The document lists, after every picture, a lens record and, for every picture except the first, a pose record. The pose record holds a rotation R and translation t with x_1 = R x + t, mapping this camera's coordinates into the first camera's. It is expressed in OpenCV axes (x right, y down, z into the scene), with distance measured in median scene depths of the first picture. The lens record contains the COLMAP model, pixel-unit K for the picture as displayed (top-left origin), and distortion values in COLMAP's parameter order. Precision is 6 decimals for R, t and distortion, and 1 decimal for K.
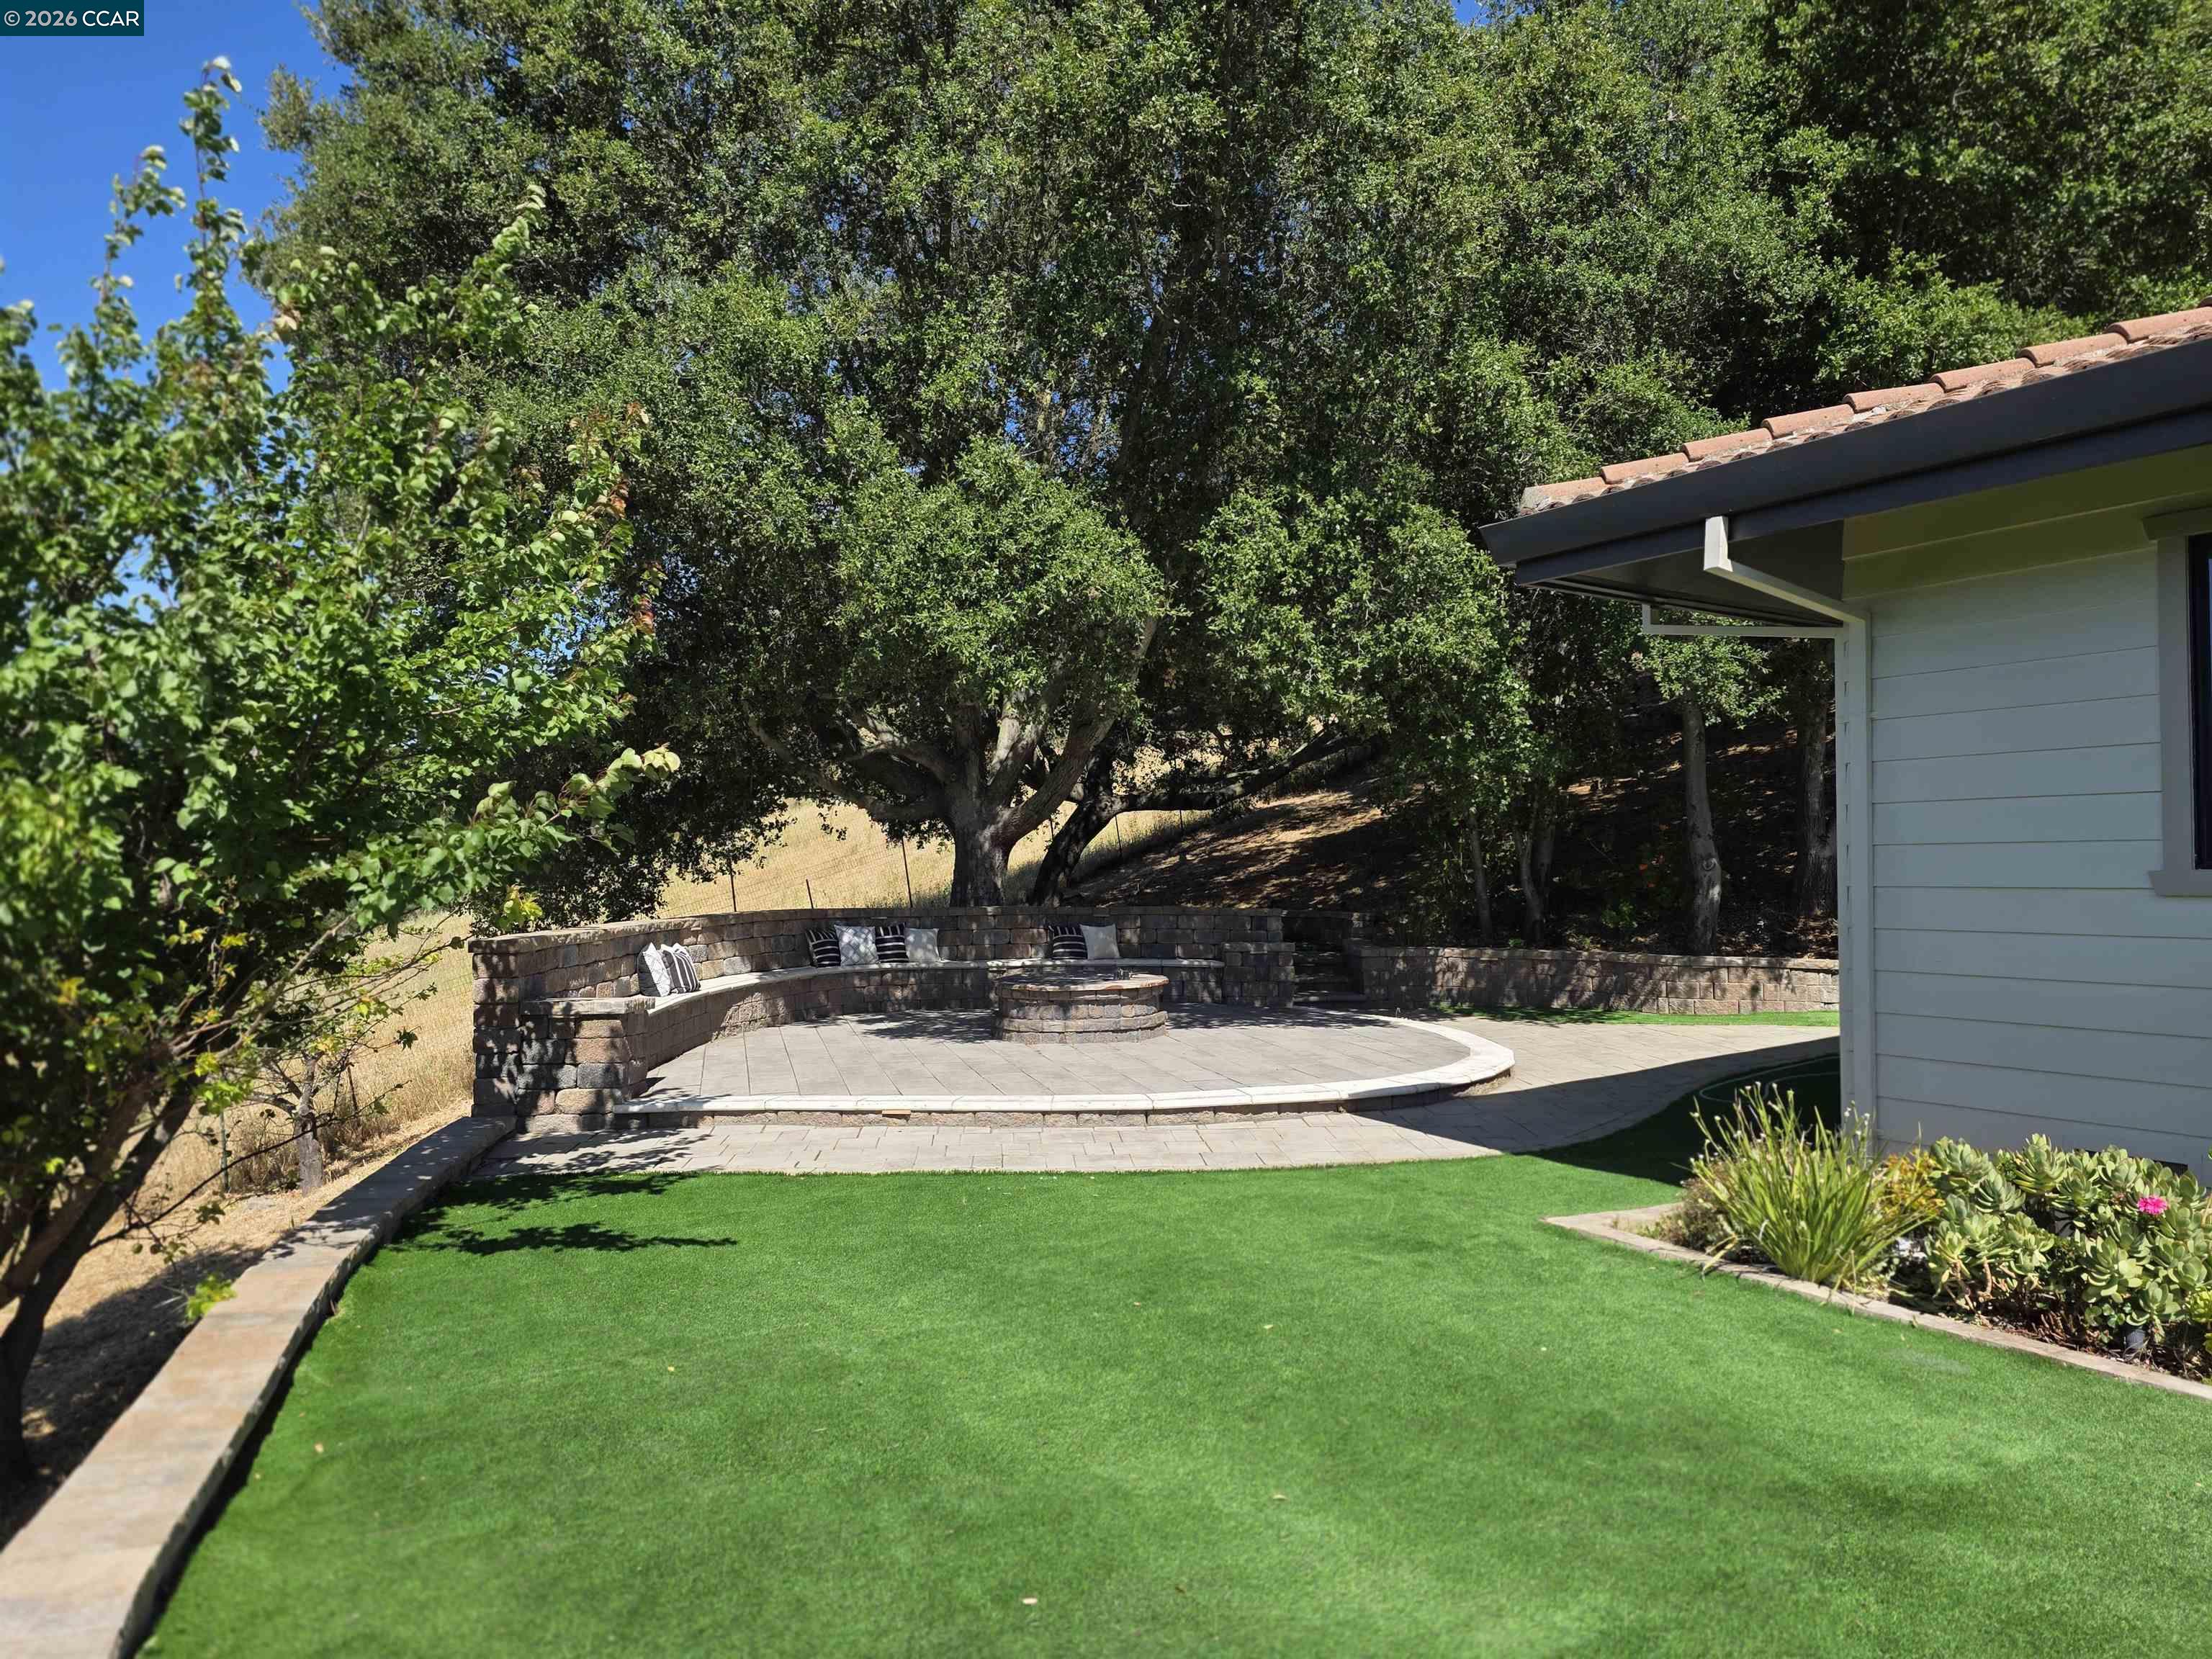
lens RADIAL K [[1454.1, 0, 1106.0], [0, 1454.1, 829.5], [0, 0, 1]] dist [-0.000239, 0.001040]
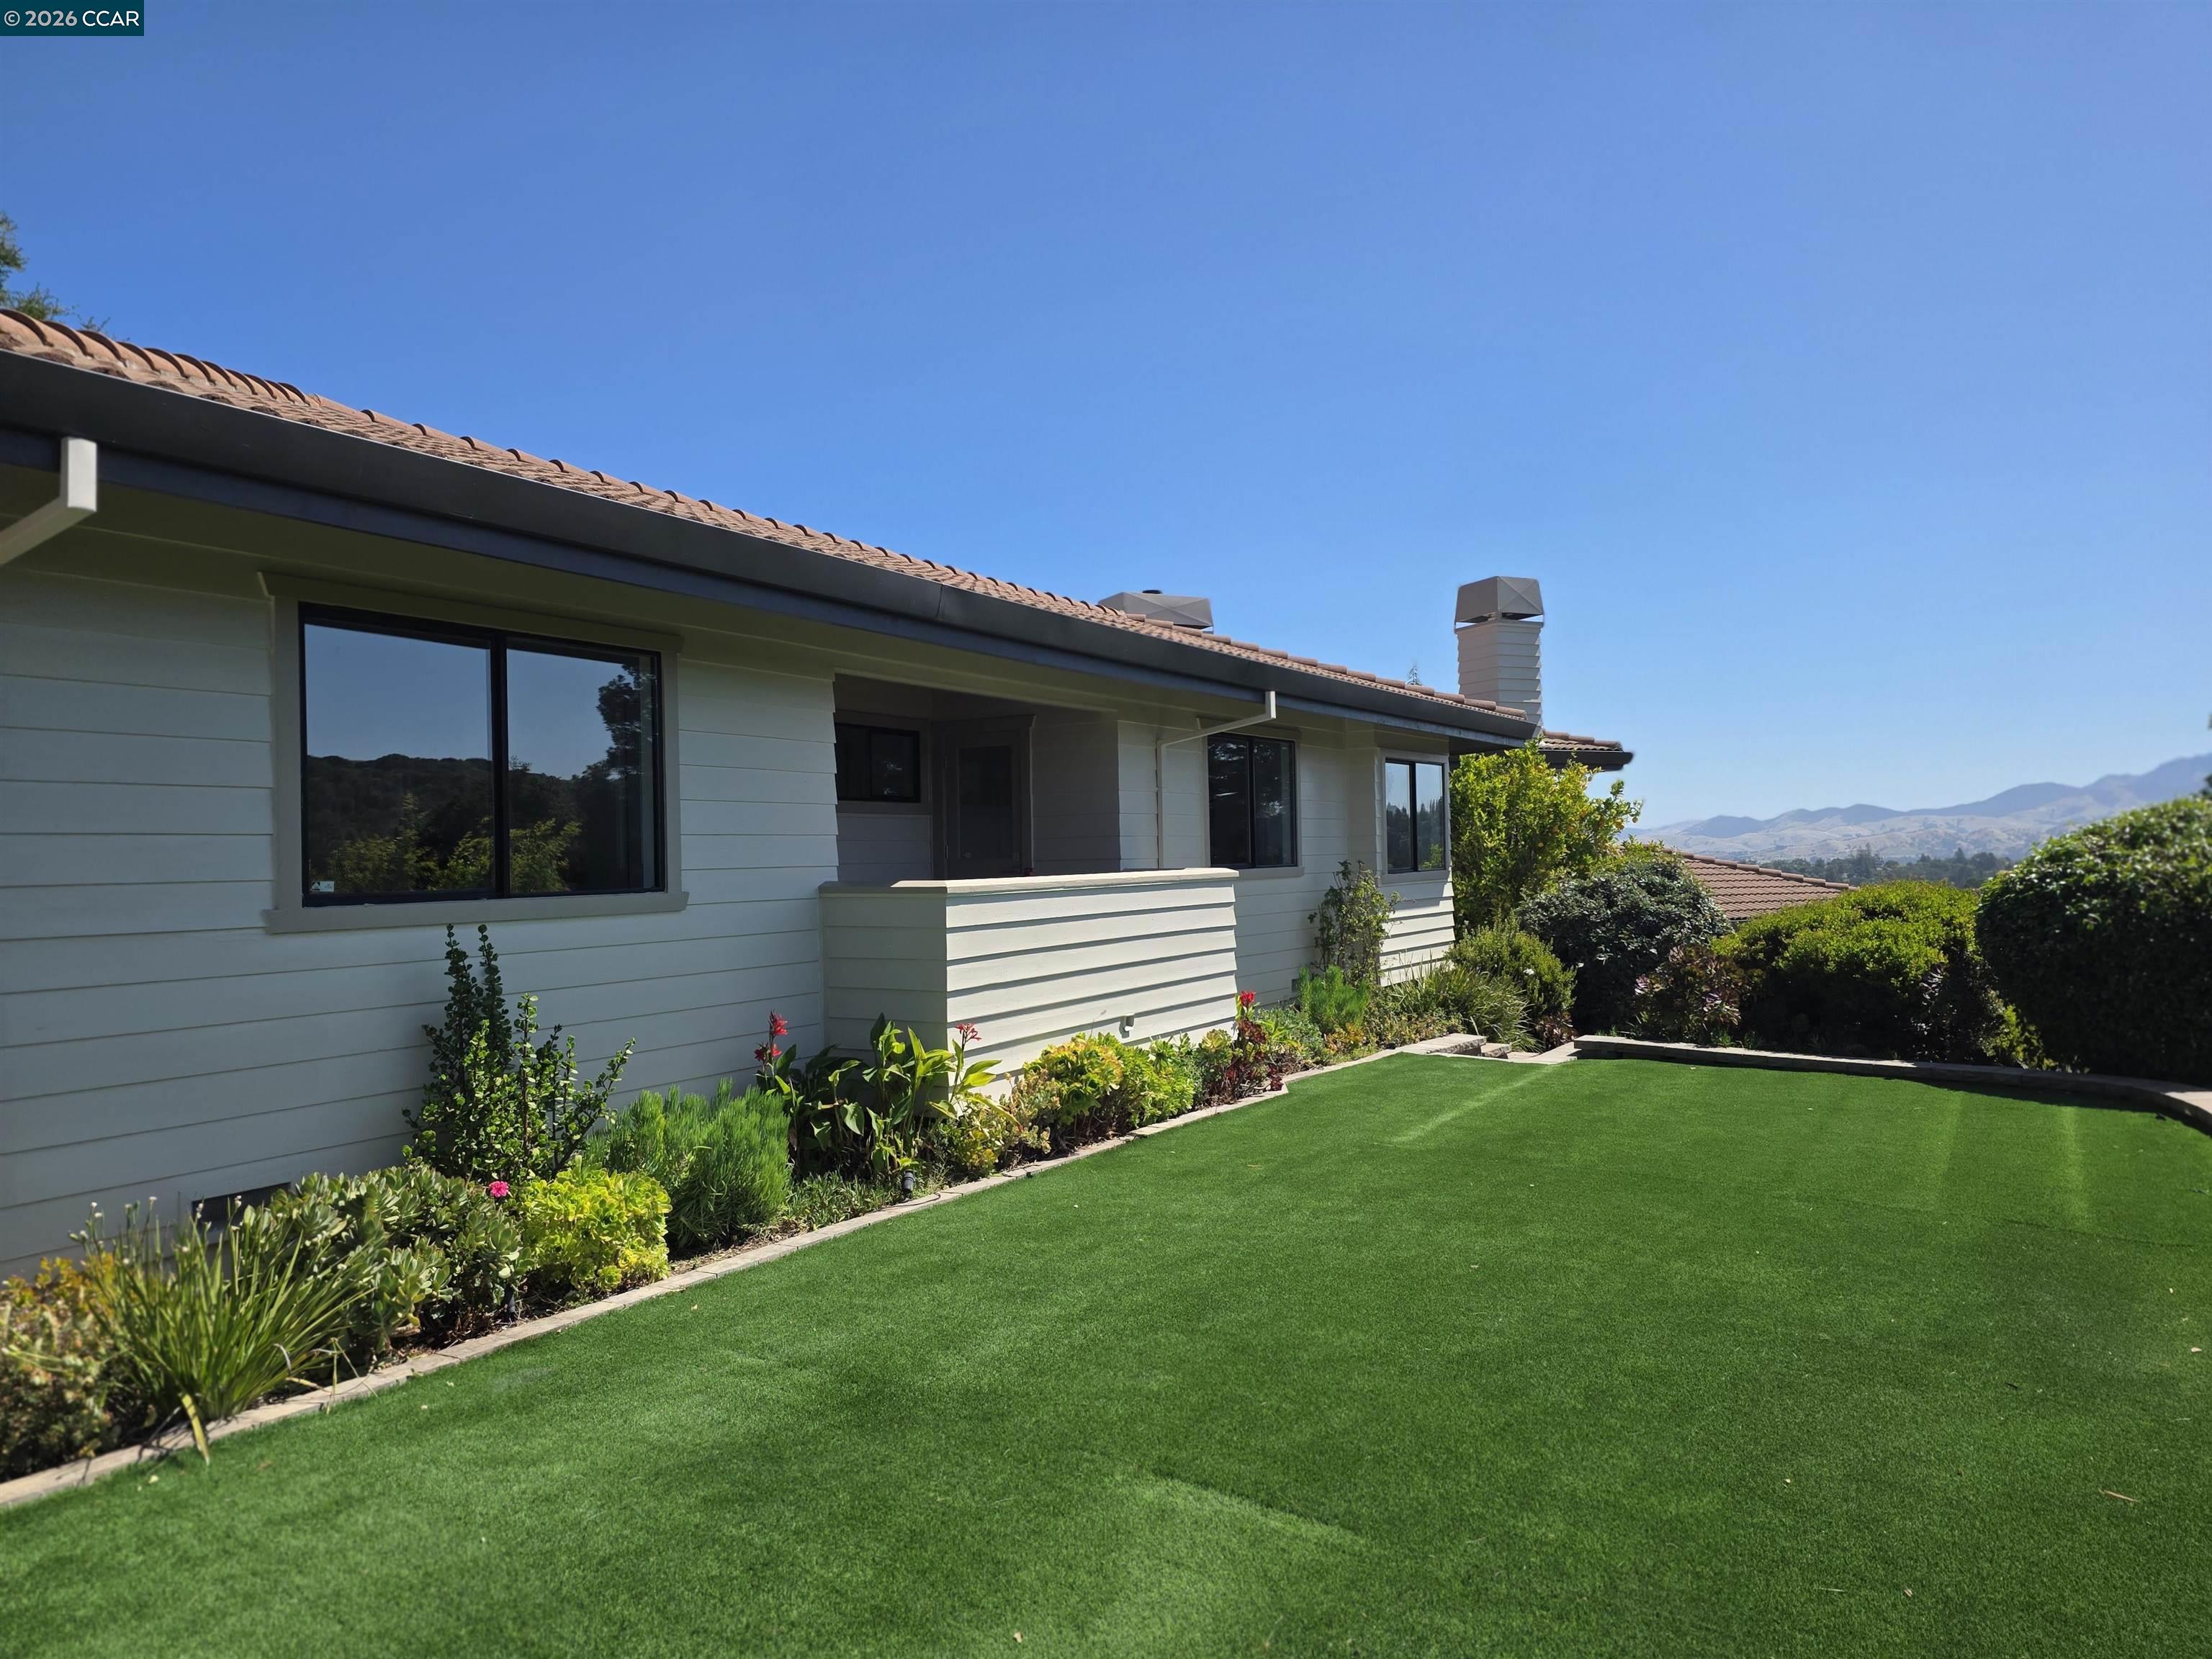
lens RADIAL K [[1454.1, 0, 1106.0], [0, 1454.1, 829.5], [0, 0, 1]] dist [-0.000239, 0.001040]
pose [[-0.435137, 0.024852, 0.900021, -0.557552], [-0.013388, 0.999330, -0.034067, -0.002157], [-0.900265, -0.026873, -0.434512, 1.047747]]
